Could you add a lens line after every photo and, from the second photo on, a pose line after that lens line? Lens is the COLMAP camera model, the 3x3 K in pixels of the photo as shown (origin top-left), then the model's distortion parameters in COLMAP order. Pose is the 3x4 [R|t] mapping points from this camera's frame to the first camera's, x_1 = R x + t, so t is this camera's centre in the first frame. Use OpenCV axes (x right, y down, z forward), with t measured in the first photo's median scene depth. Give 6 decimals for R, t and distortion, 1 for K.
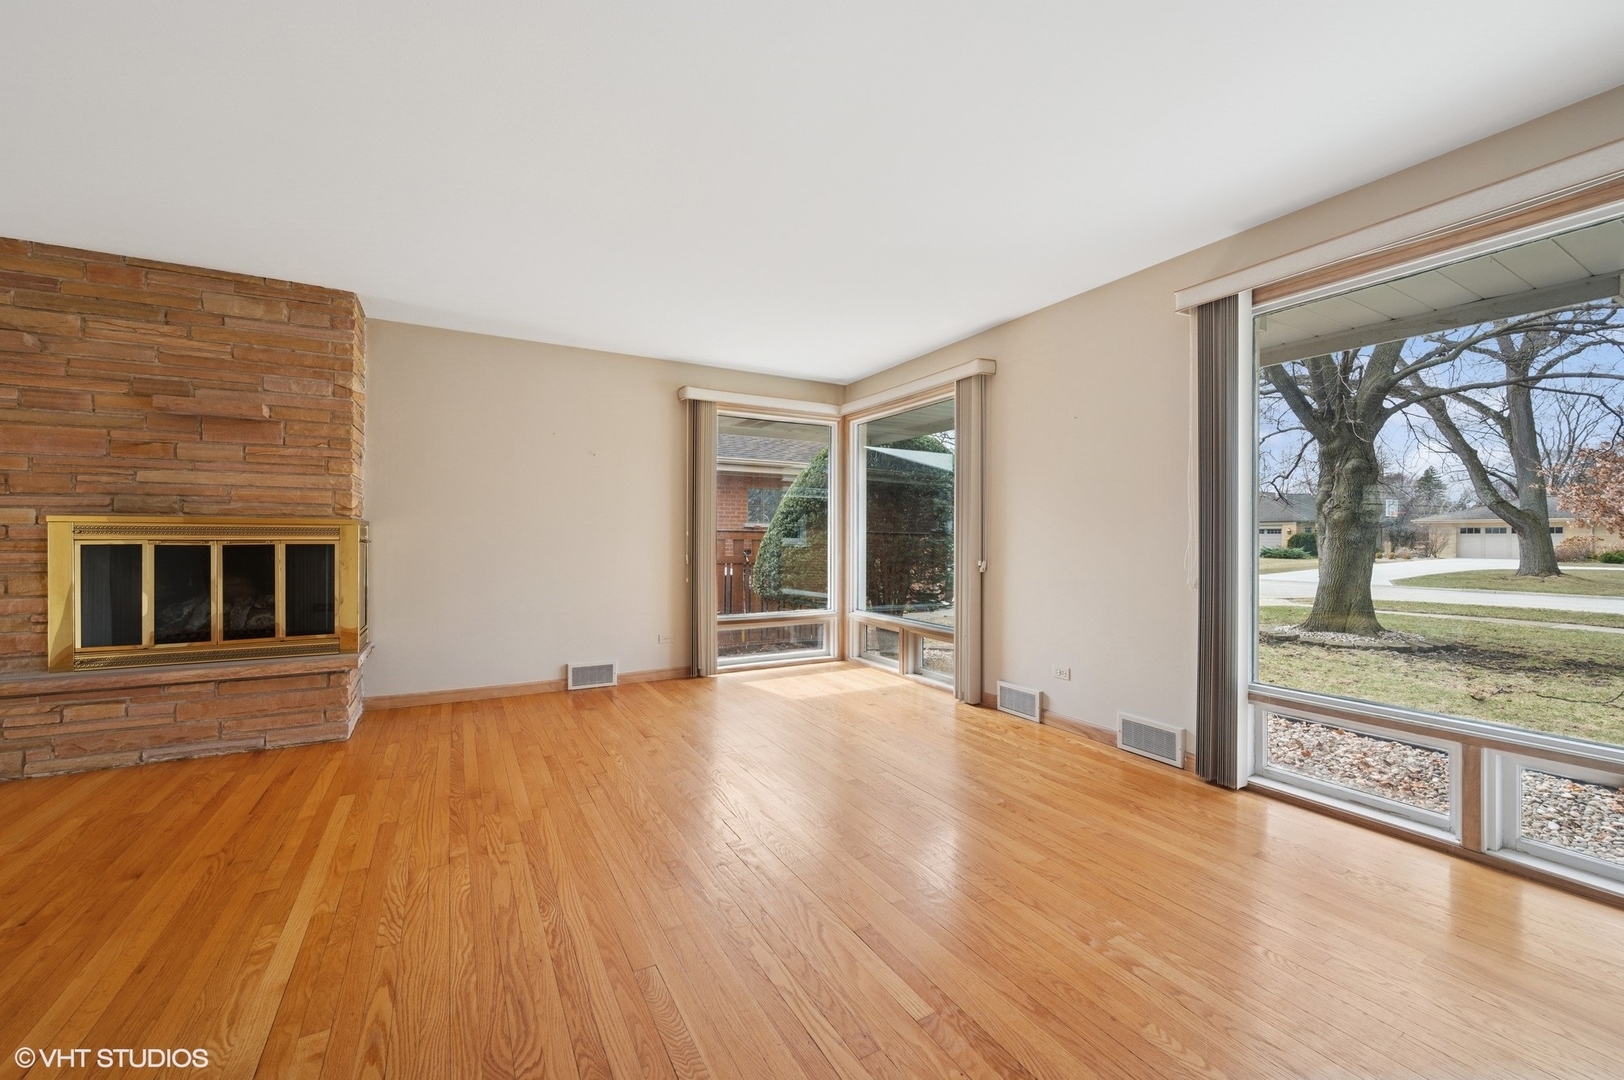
lens RADIAL K [[648.2, 0, 824.9], [0, 648.2, 543.4], [0, 0, 1]] dist [-0.001155, -0.000858]
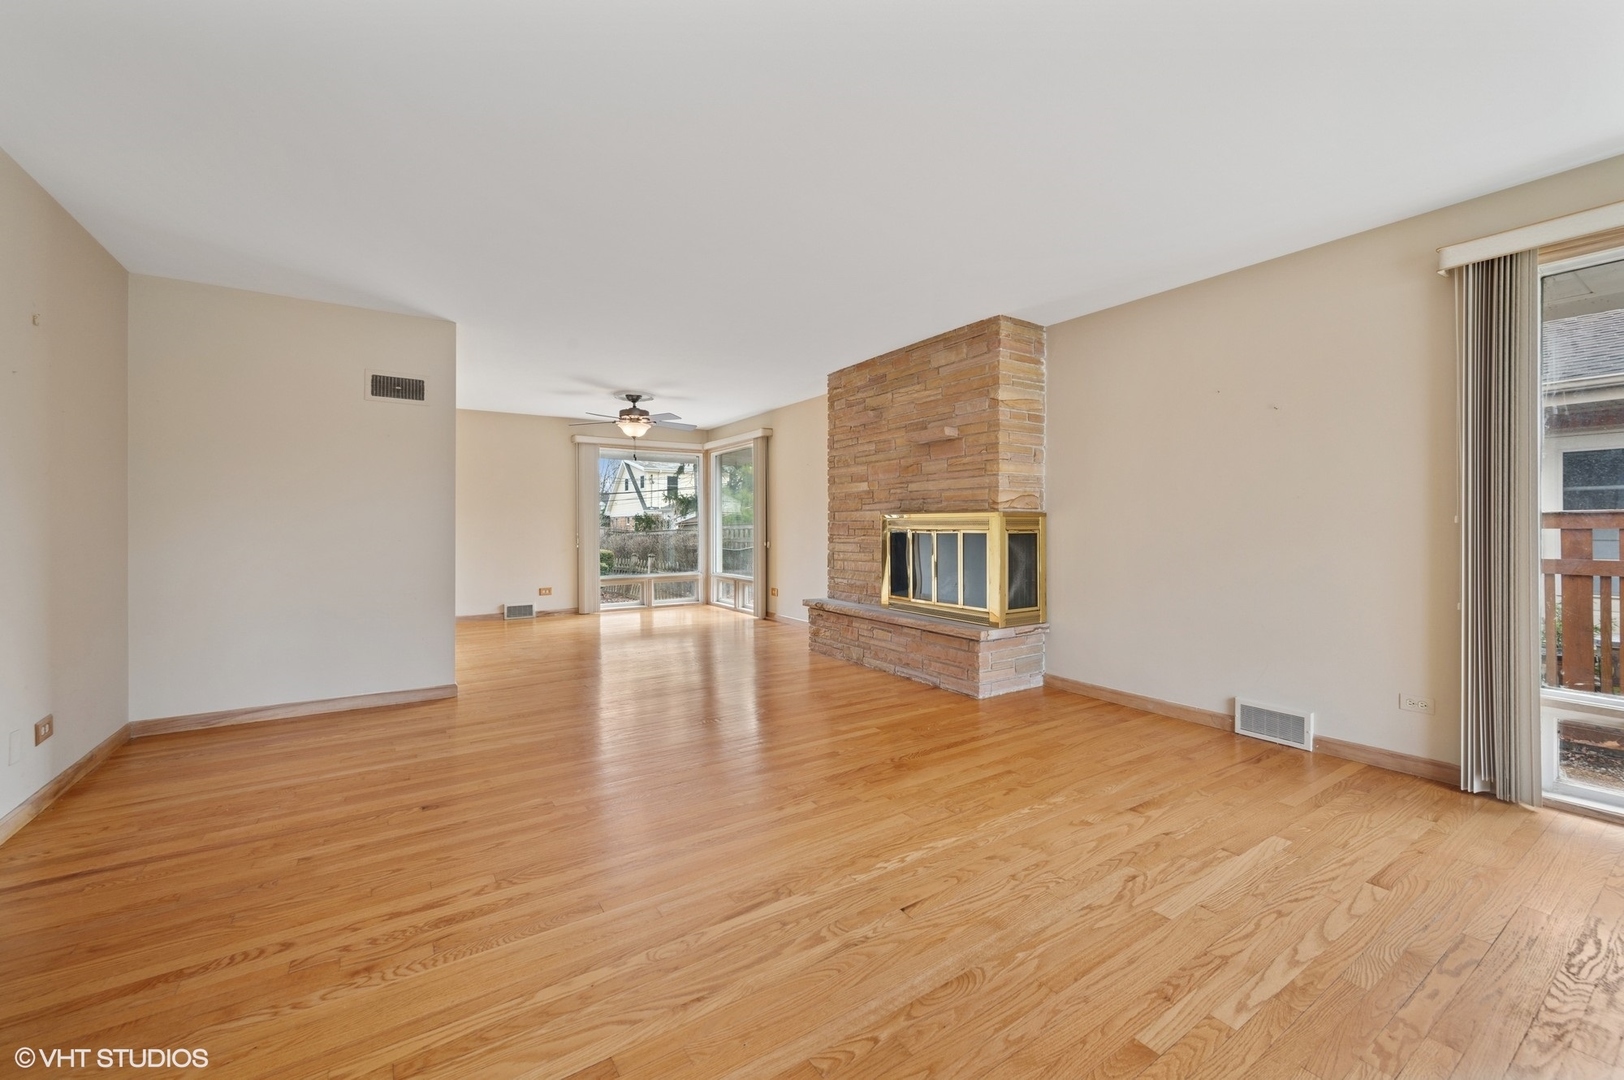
lens RADIAL K [[648.2, 0, 808.0], [0, 648.2, 529.8], [0, 0, 1]] dist [-0.001155, -0.000858]
pose [[0.054918, 0.003281, -0.998485, 0.425168], [-0.005790, 0.999979, 0.002967, -0.006835], [0.998474, 0.005618, 0.054936, 0.627123]]
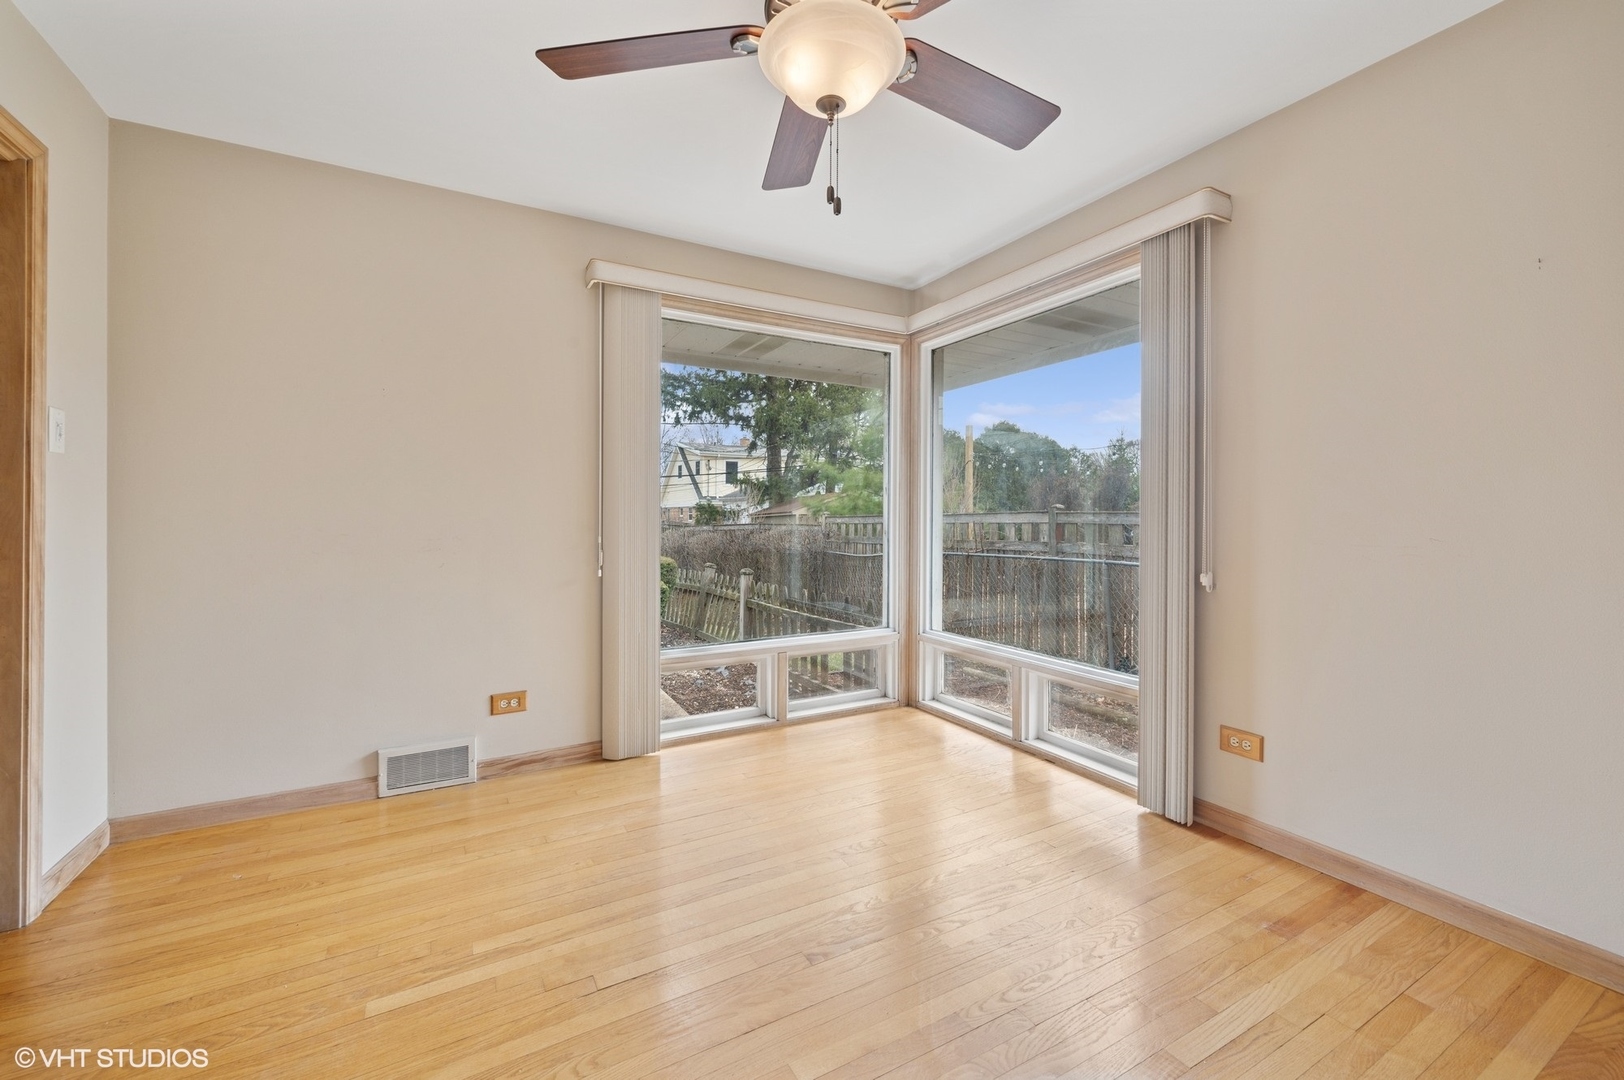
lens RADIAL K [[648.2, 0, 805.3], [0, 648.2, 524.9], [0, 0, 1]] dist [-0.001155, -0.000858]
pose [[-0.019327, 0.006713, -0.999791, -1.097340], [-0.012306, 0.999900, 0.006951, -0.006790], [0.999737, 0.012438, -0.019243, 0.213759]]
